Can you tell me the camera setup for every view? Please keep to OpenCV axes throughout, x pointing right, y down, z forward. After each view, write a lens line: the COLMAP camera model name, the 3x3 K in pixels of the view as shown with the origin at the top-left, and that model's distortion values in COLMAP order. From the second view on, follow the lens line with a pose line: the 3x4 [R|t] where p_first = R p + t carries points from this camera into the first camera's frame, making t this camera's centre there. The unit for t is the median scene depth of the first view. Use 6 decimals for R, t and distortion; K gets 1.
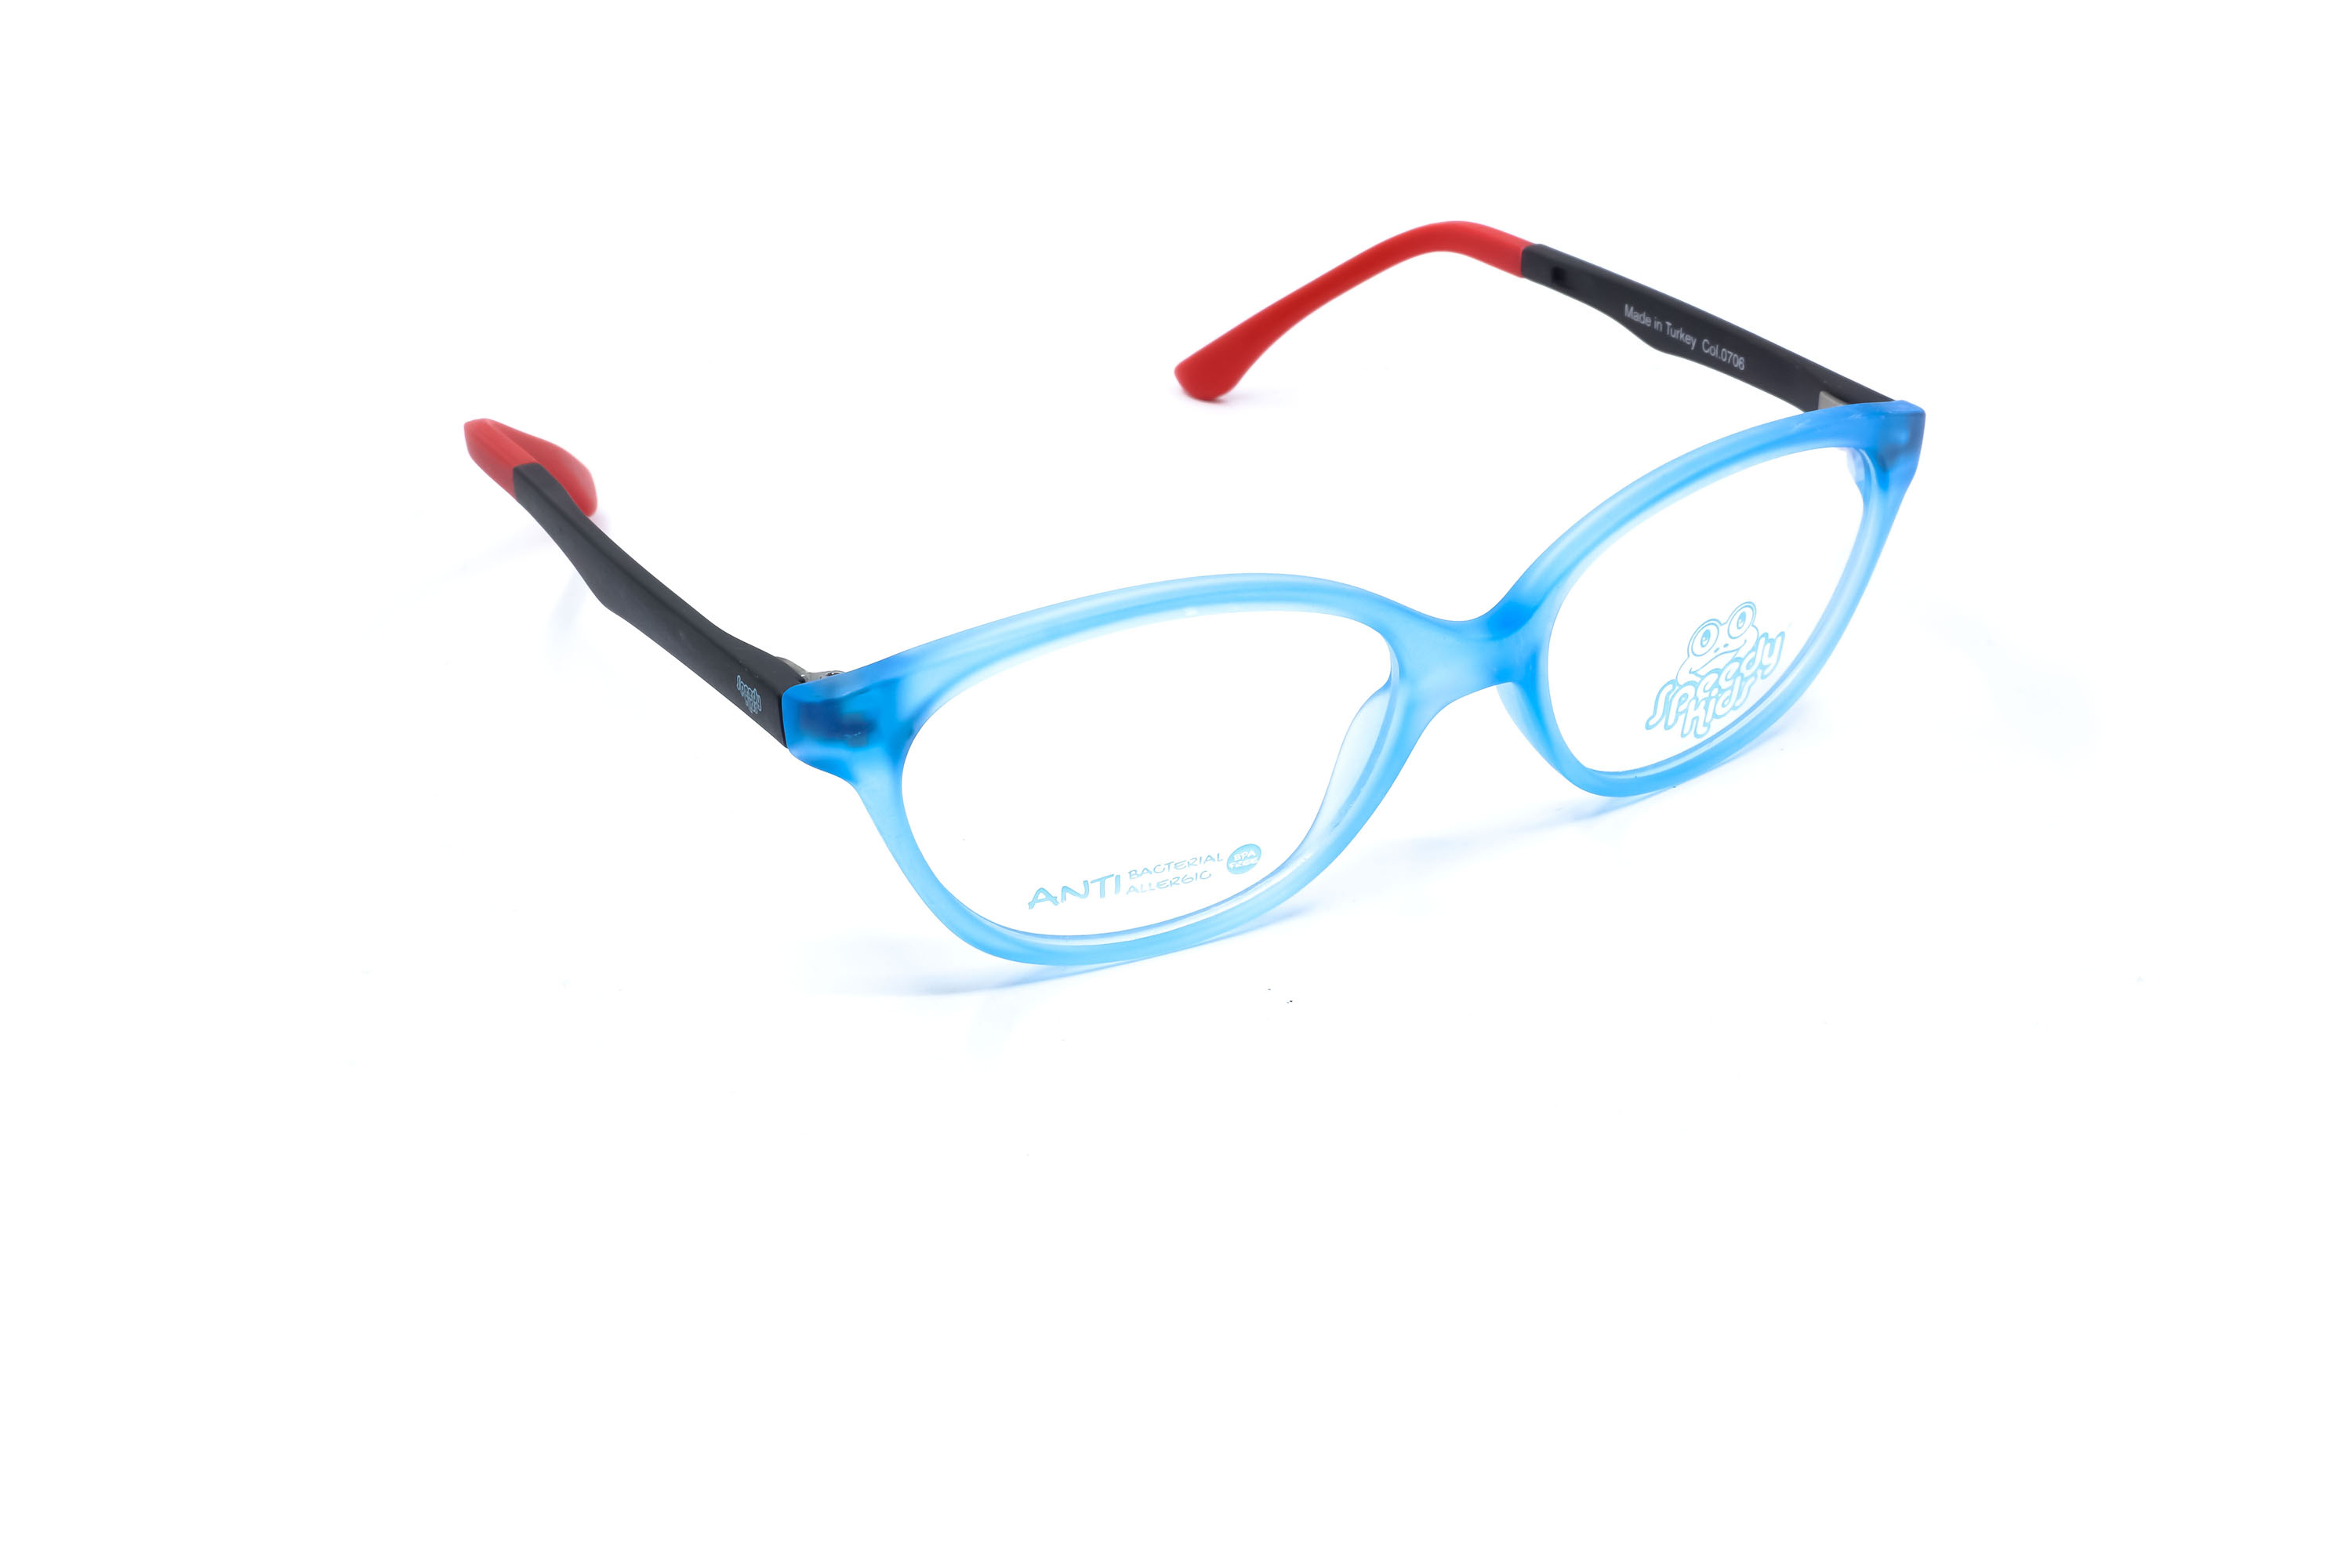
lens RADIAL K [[2450.1, 0, 1176.0], [0, 2450.1, 784.0], [0, 0, 1]] dist [-0.001000, -0.011974]
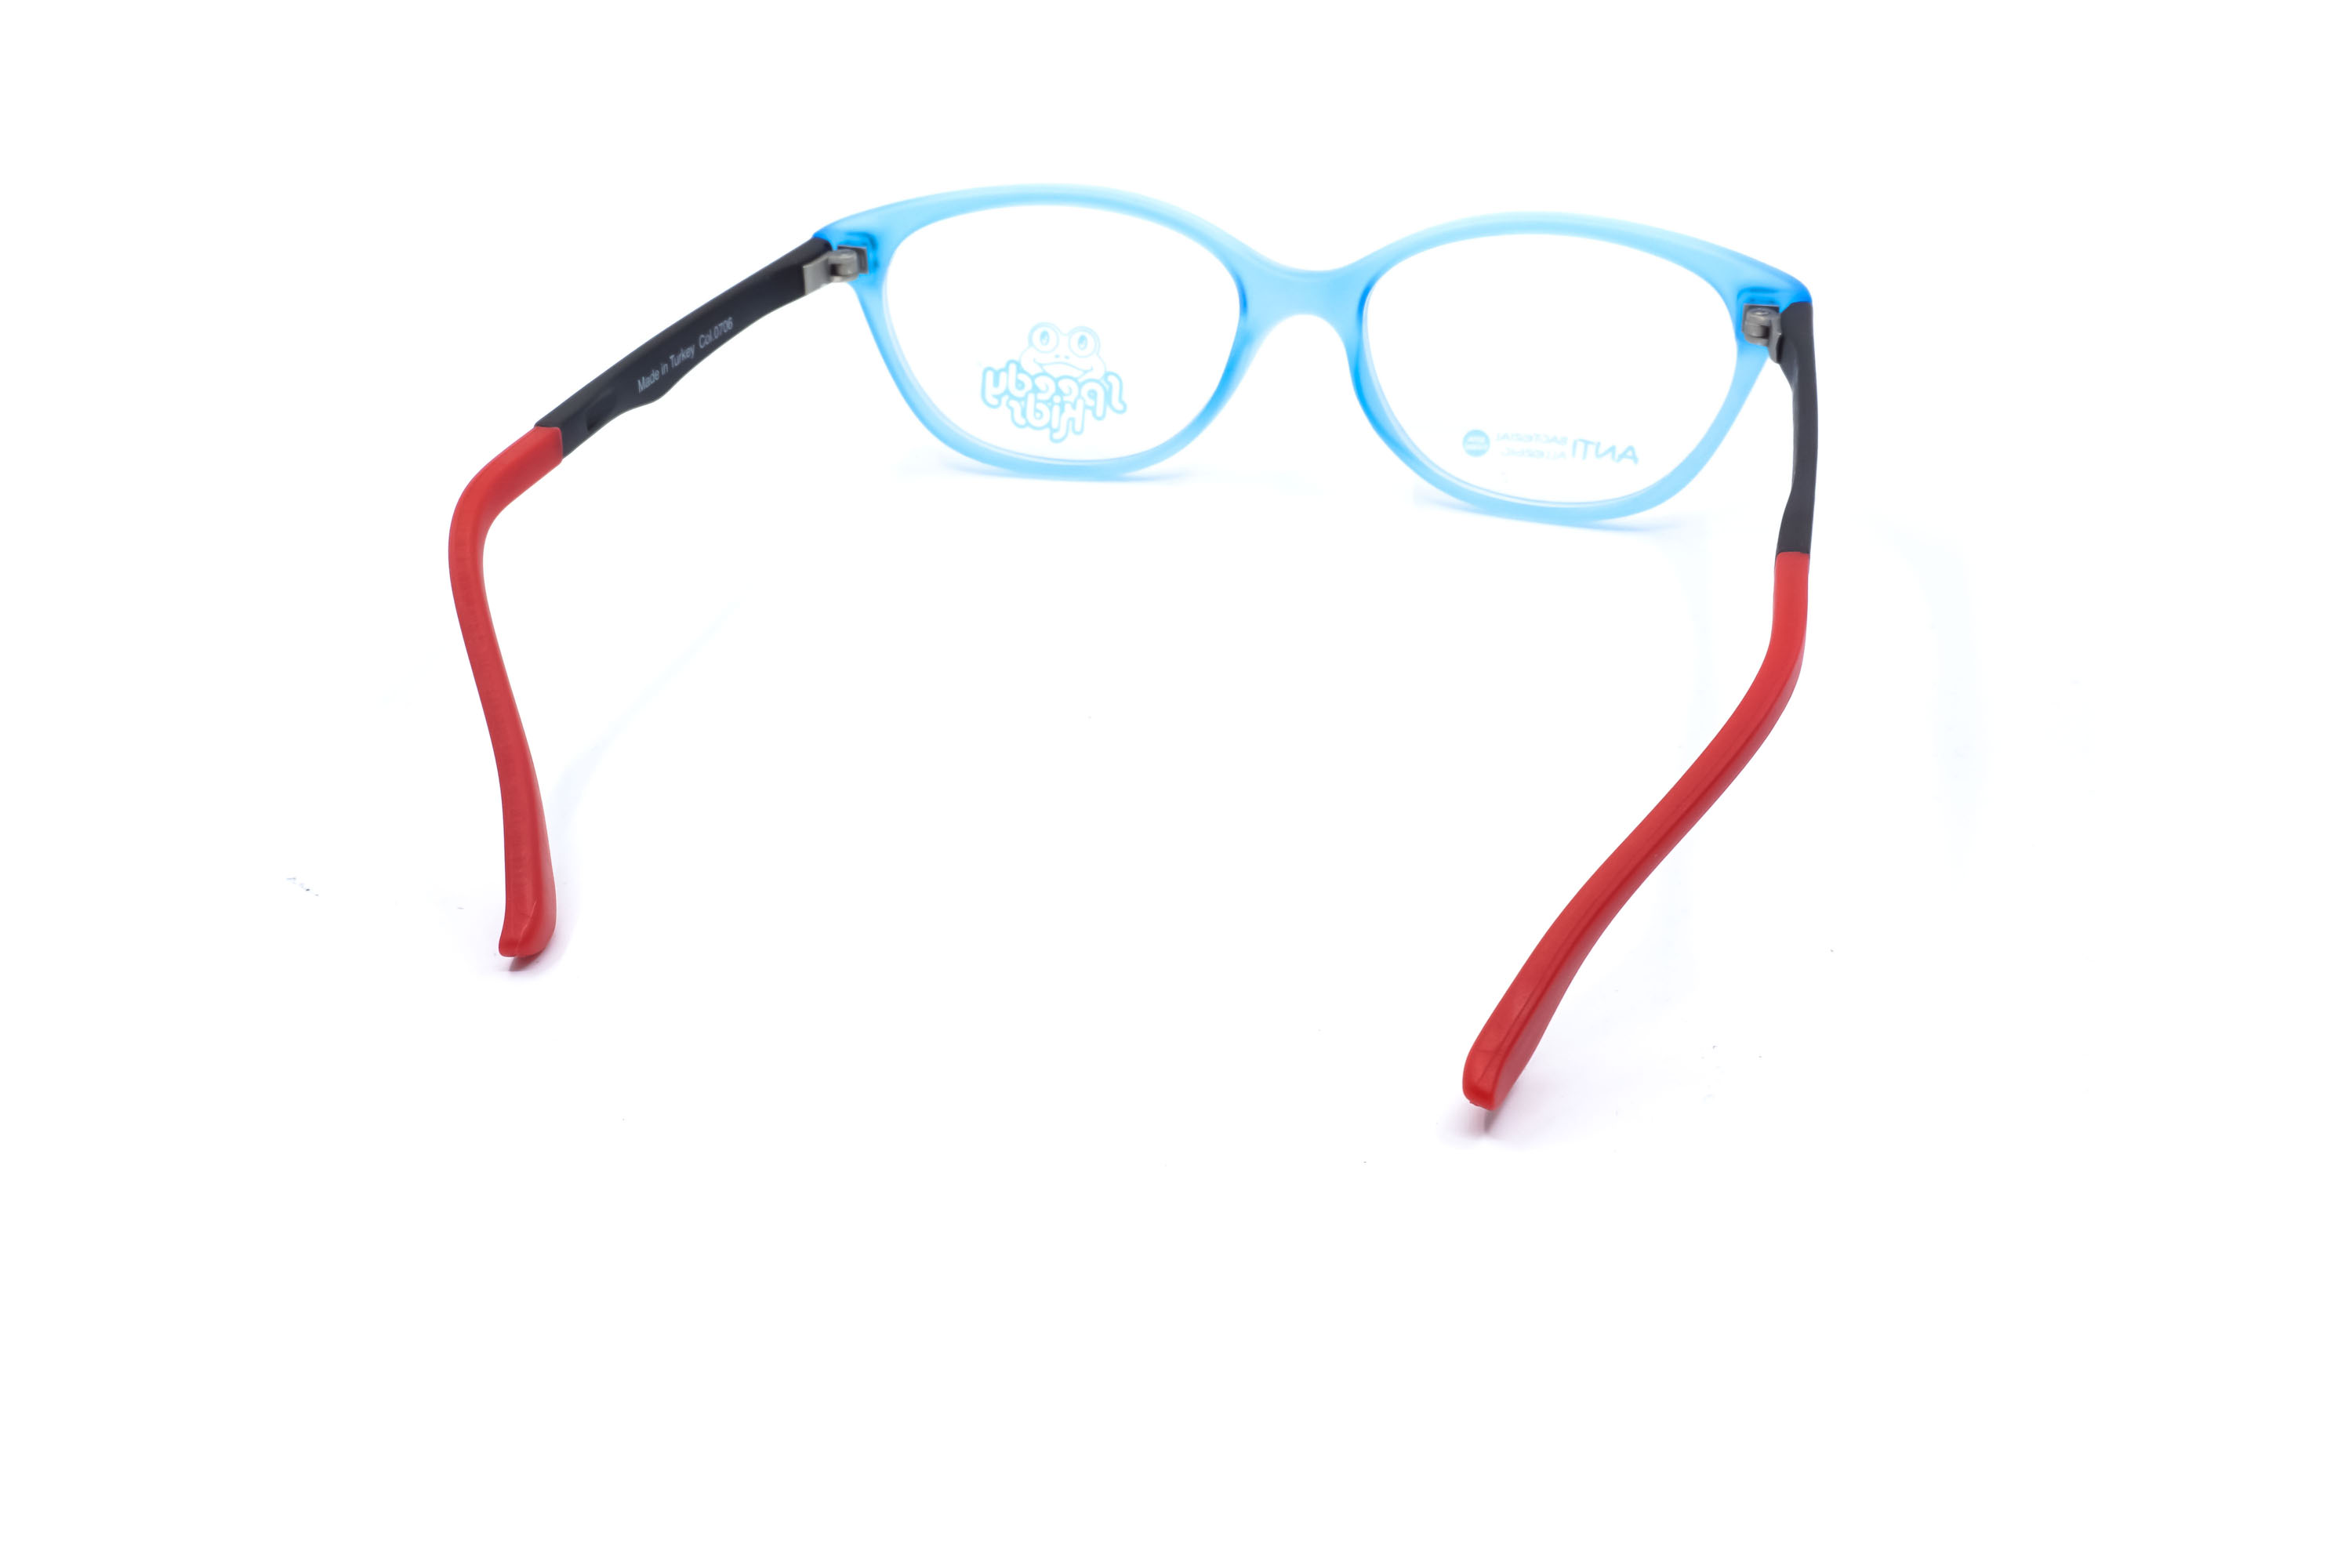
lens RADIAL K [[2450.1, 0, 1176.0], [0, 2450.1, 784.0], [0, 0, 1]] dist [-0.001000, -0.011974]
pose [[-0.706861, -0.318672, 0.631502, -0.729332], [0.374721, 0.588505, 0.716412, -0.843135], [-0.599943, 0.743041, -0.296579, 1.525298]]
